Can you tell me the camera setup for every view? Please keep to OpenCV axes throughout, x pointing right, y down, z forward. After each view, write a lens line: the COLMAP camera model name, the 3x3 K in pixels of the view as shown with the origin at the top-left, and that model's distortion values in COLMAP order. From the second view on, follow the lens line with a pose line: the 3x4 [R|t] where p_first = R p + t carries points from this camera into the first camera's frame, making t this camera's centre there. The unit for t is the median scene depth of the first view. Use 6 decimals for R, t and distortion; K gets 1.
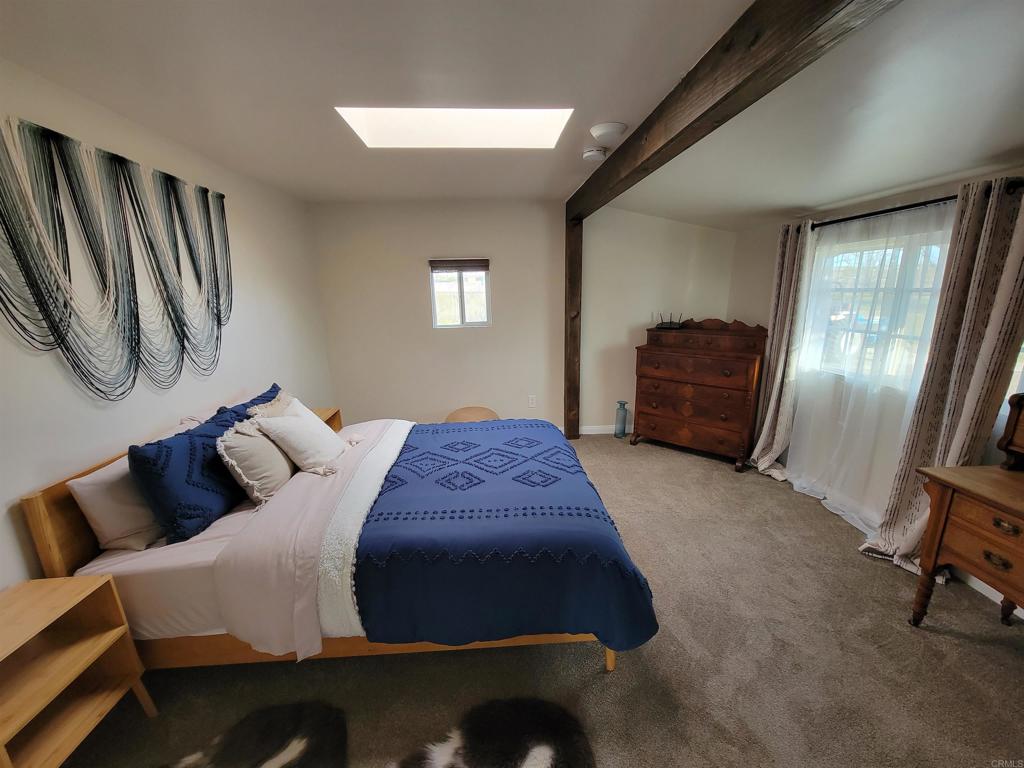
lens RADIAL K [[416.6, 0, 510.8], [0, 416.6, 384.2], [0, 0, 1]] dist [-0.003226, 0.002250]
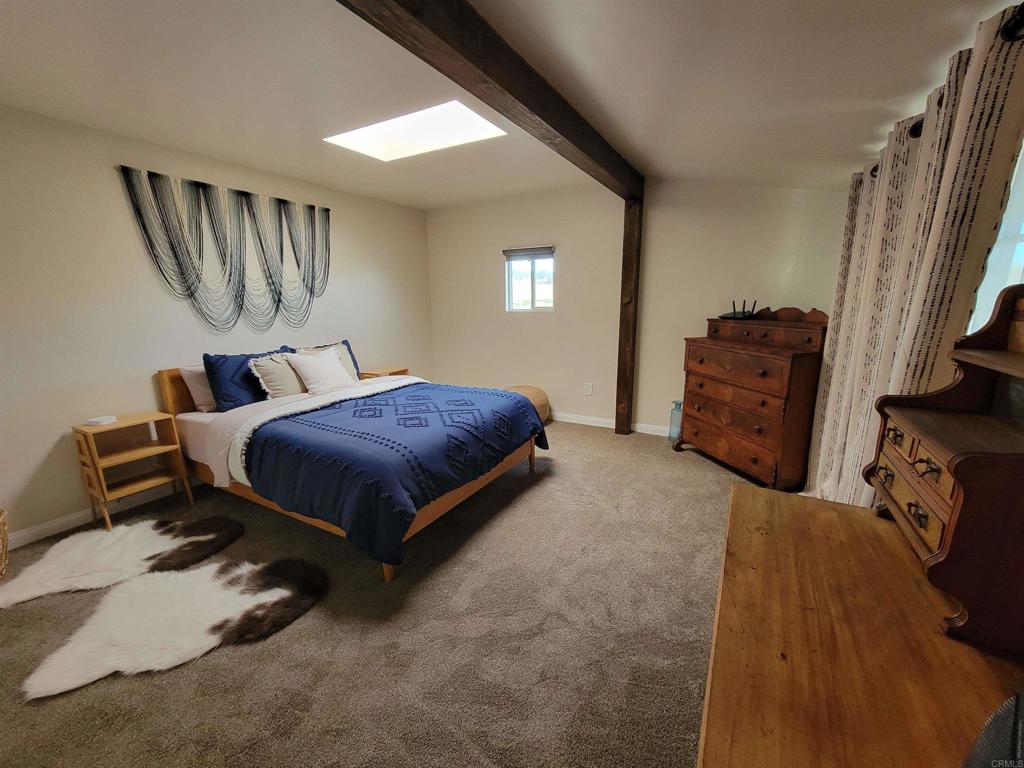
lens RADIAL K [[416.6, 0, 514.6], [0, 416.6, 384.5], [0, 0, 1]] dist [-0.003226, 0.002250]
pose [[0.841323, 0.120650, -0.526896, 0.801085], [-0.123340, 0.991905, 0.030185, 0.042926], [0.526273, 0.039592, 0.849394, 0.128269]]
